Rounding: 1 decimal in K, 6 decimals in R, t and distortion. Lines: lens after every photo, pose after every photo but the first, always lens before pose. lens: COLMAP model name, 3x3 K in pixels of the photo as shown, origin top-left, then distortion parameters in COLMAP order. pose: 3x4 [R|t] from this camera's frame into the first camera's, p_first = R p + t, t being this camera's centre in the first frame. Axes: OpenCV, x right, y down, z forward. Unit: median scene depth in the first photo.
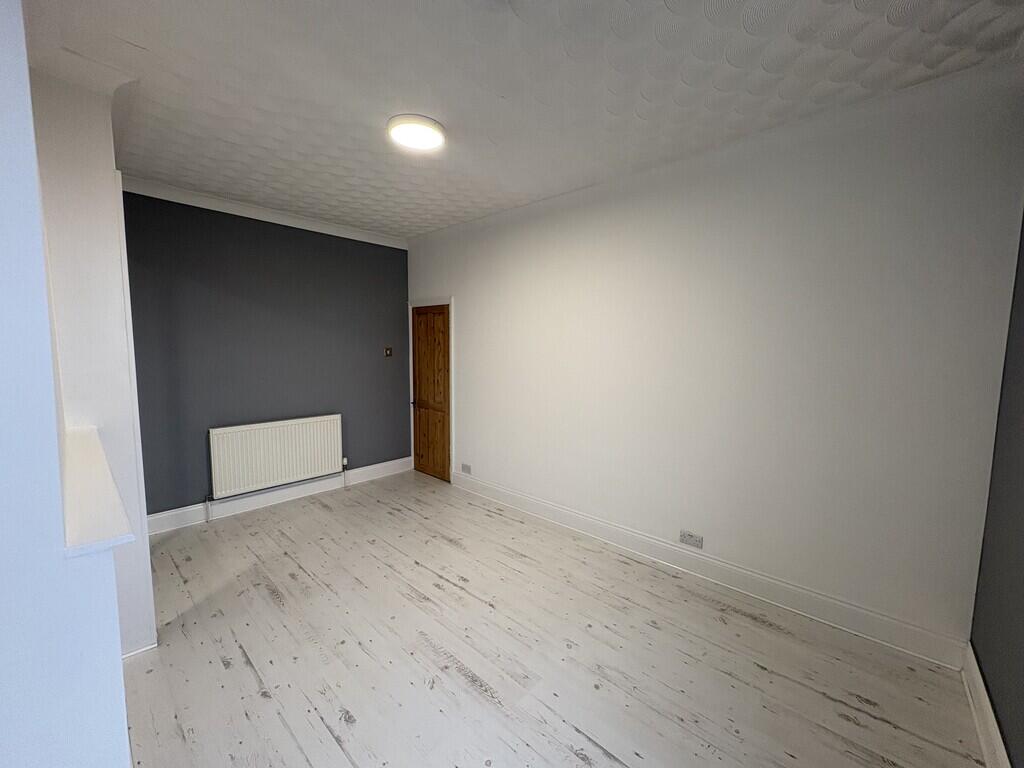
lens RADIAL K [[408.0, 0, 515.7], [0, 408.0, 382.3], [0, 0, 1]] dist [-0.003051, -0.000376]
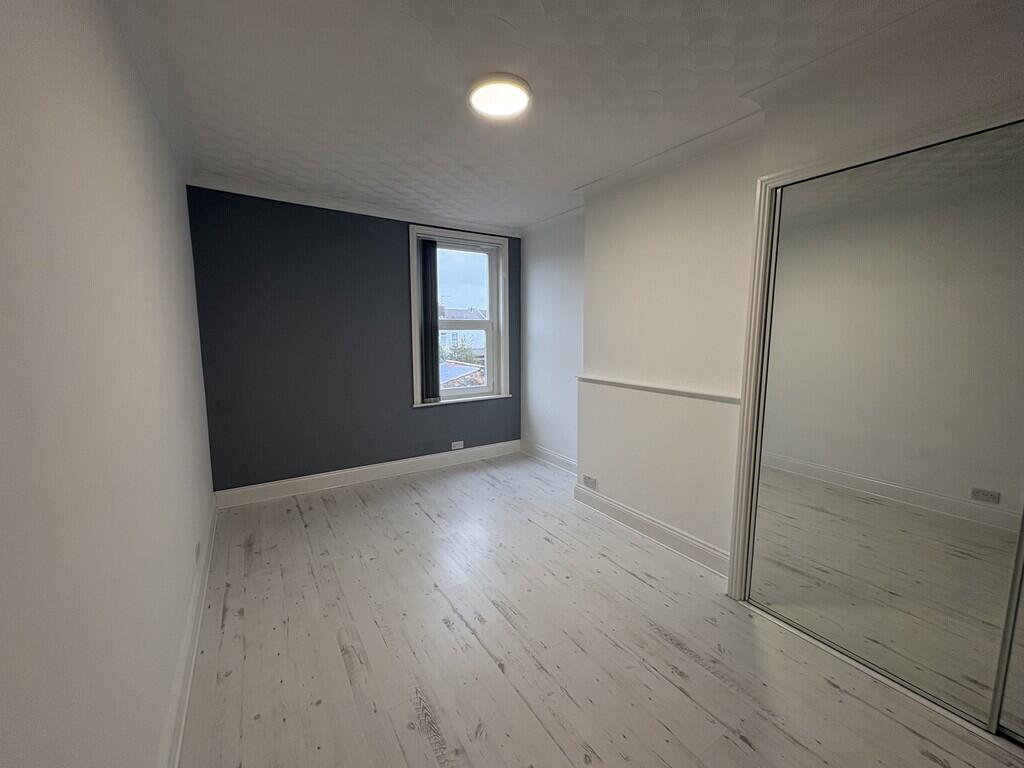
lens RADIAL K [[408.0, 0, 513.0], [0, 408.0, 383.5], [0, 0, 1]] dist [-0.003051, -0.000376]
pose [[-0.965375, -0.042844, 0.257324, -0.355171], [0.013144, 0.977180, 0.212008, -0.116958], [-0.260535, 0.208049, -0.942781, 1.320192]]
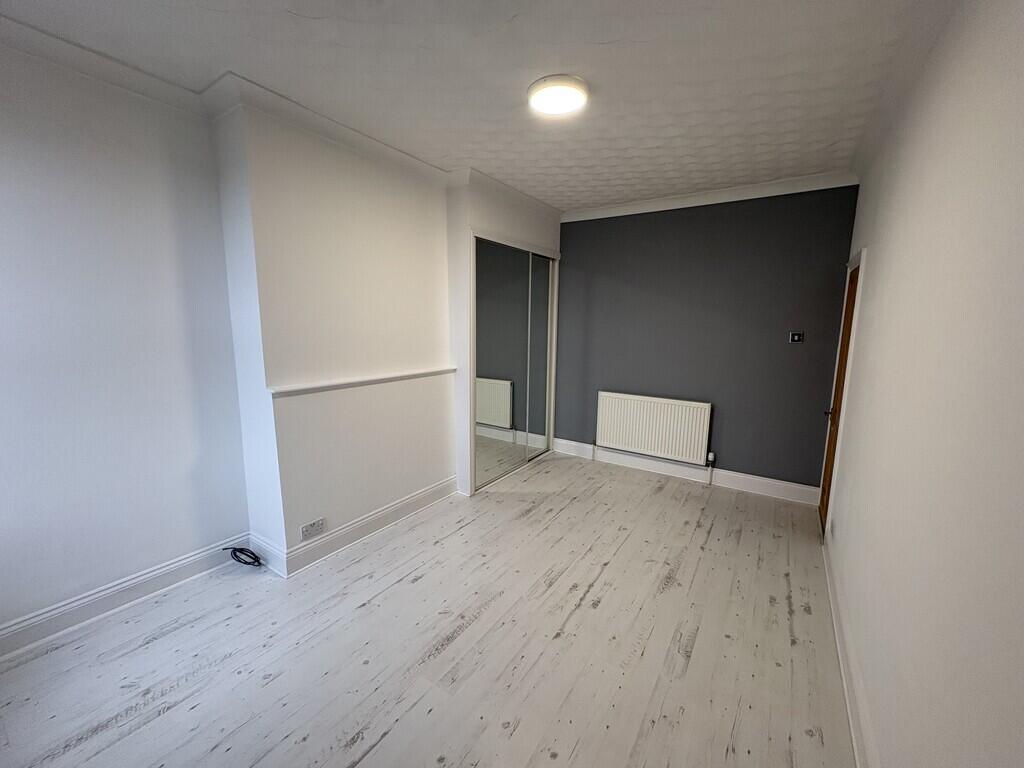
lens RADIAL K [[408.0, 0, 510.3], [0, 408.0, 383.5], [0, 0, 1]] dist [-0.003051, -0.000376]
pose [[0.147289, 0.139869, -0.979154, 0.496970], [-0.101985, 0.986822, 0.125623, -0.045343], [0.983822, 0.081356, 0.159612, 0.531390]]
